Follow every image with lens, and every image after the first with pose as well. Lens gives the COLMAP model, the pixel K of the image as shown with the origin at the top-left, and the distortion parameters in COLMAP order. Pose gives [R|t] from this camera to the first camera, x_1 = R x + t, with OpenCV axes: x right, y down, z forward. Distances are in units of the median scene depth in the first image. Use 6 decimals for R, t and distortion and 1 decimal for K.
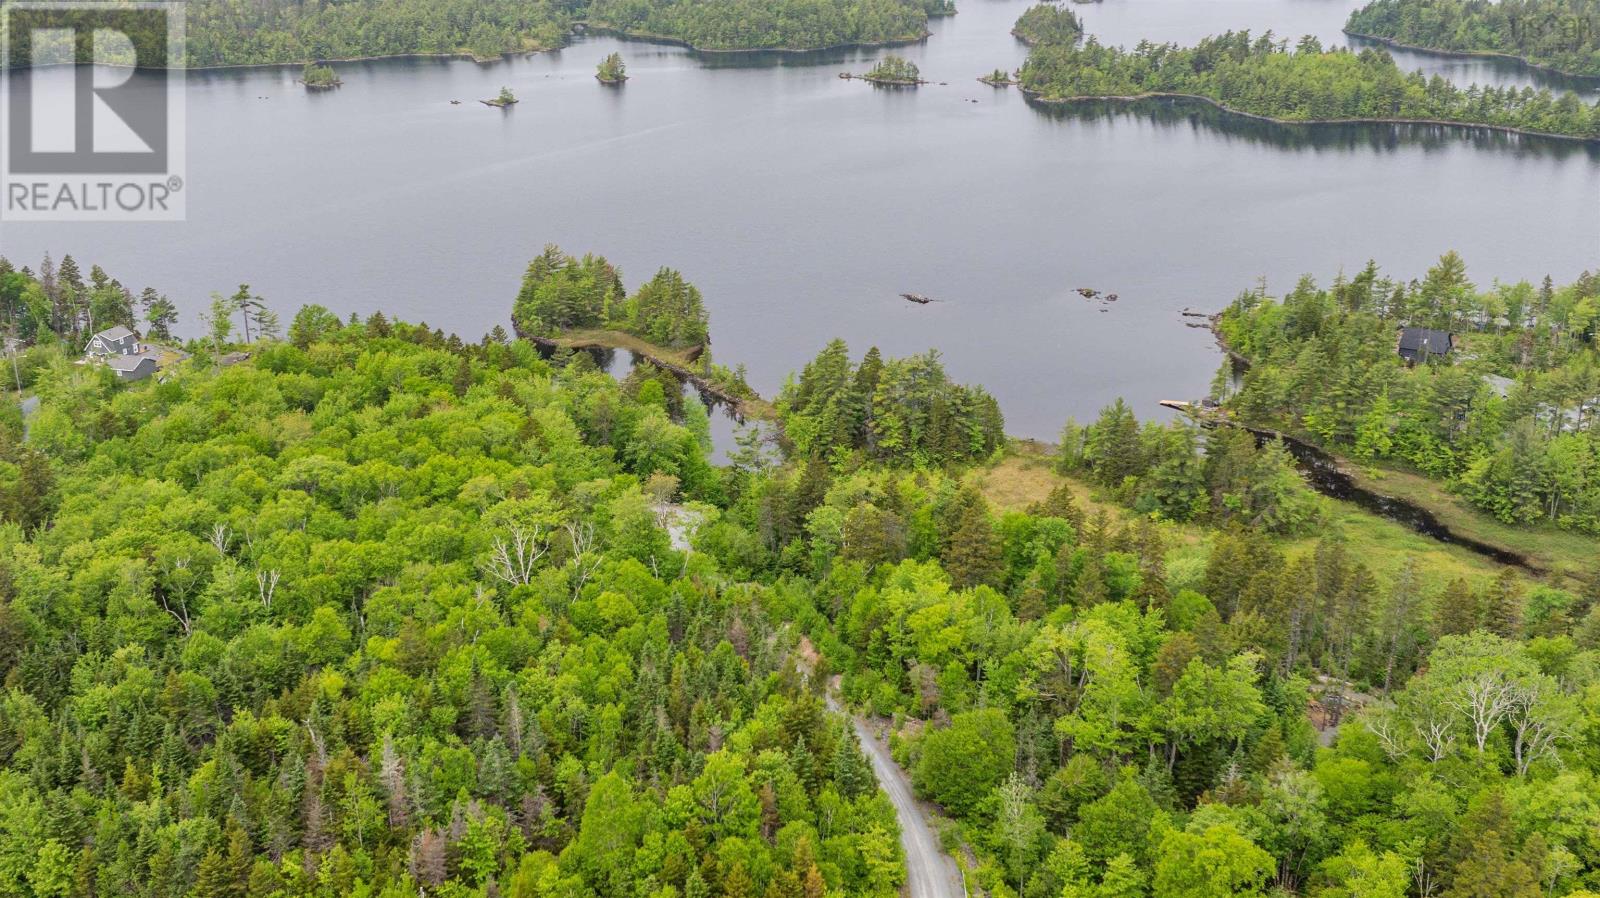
lens RADIAL K [[1561.2, 0, 800.0], [0, 1561.2, 449.0], [0, 0, 1]] dist [0.002199, 0.001401]
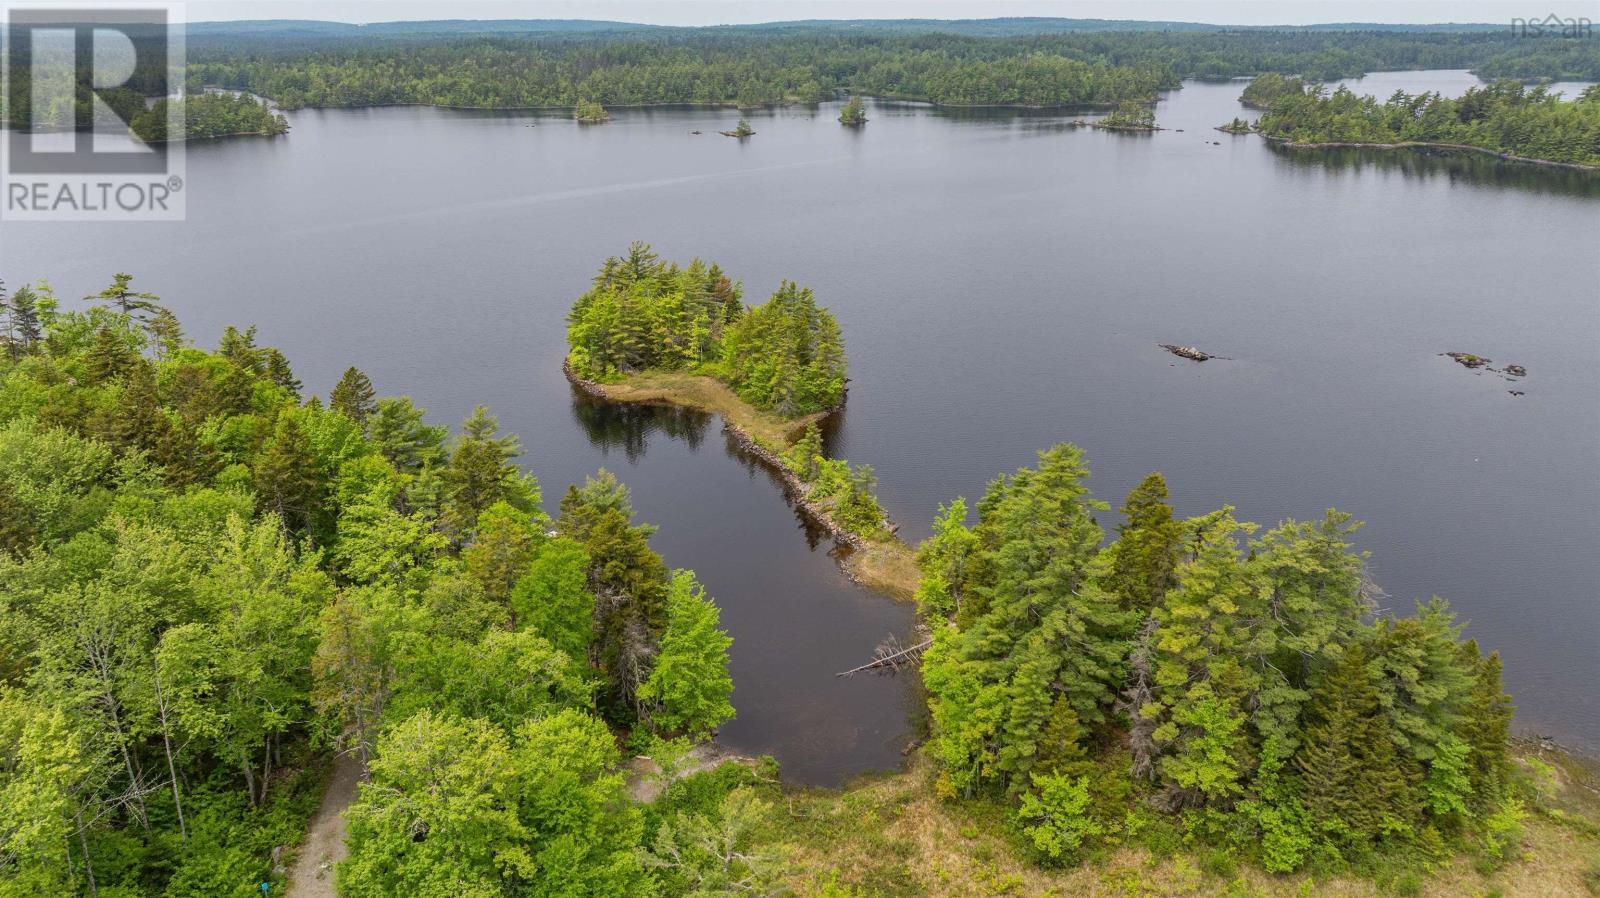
lens RADIAL K [[1147.7, 0, 792.3], [0, 1147.7, 442.5], [0, 0, 1]] dist [-0.018491, 0.004473]
pose [[0.978934, 0.073985, -0.190303, 0.007708], [-0.073532, 0.997248, 0.009452, -0.052383], [0.190479, 0.004740, 0.981680, 0.509523]]
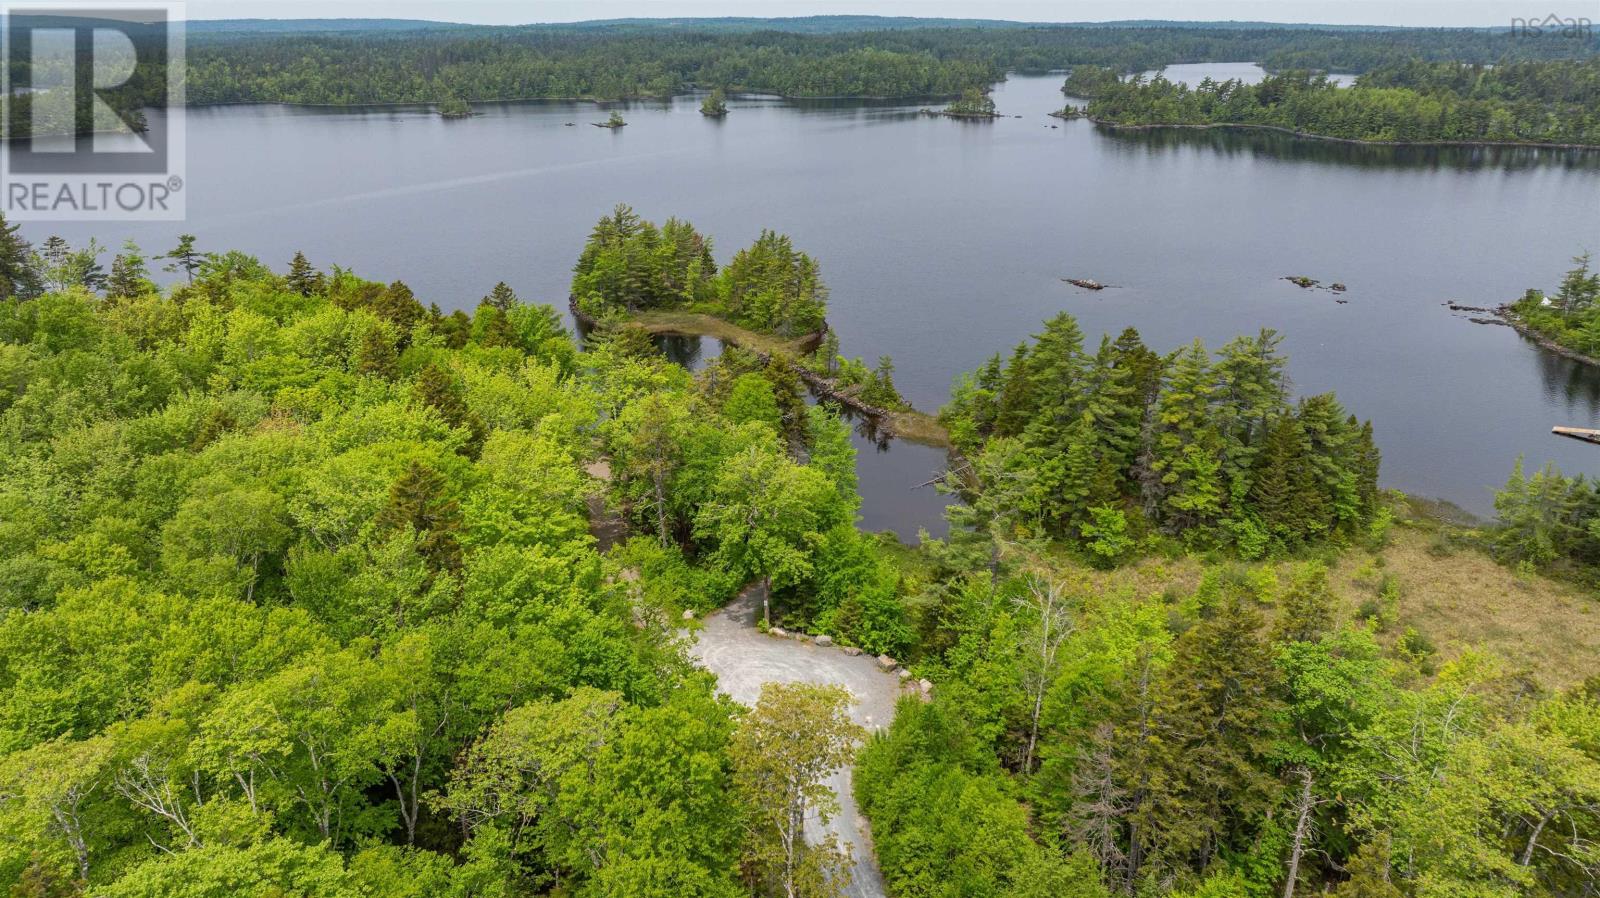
lens RADIAL K [[1147.7, 0, 792.3], [0, 1147.7, 442.5], [0, 0, 1]] dist [-0.018491, 0.004473]
pose [[0.998491, 0.022359, -0.050148, -0.042585], [-0.022188, 0.999746, 0.003982, -0.015869], [0.050224, -0.002863, 0.998734, 0.421643]]
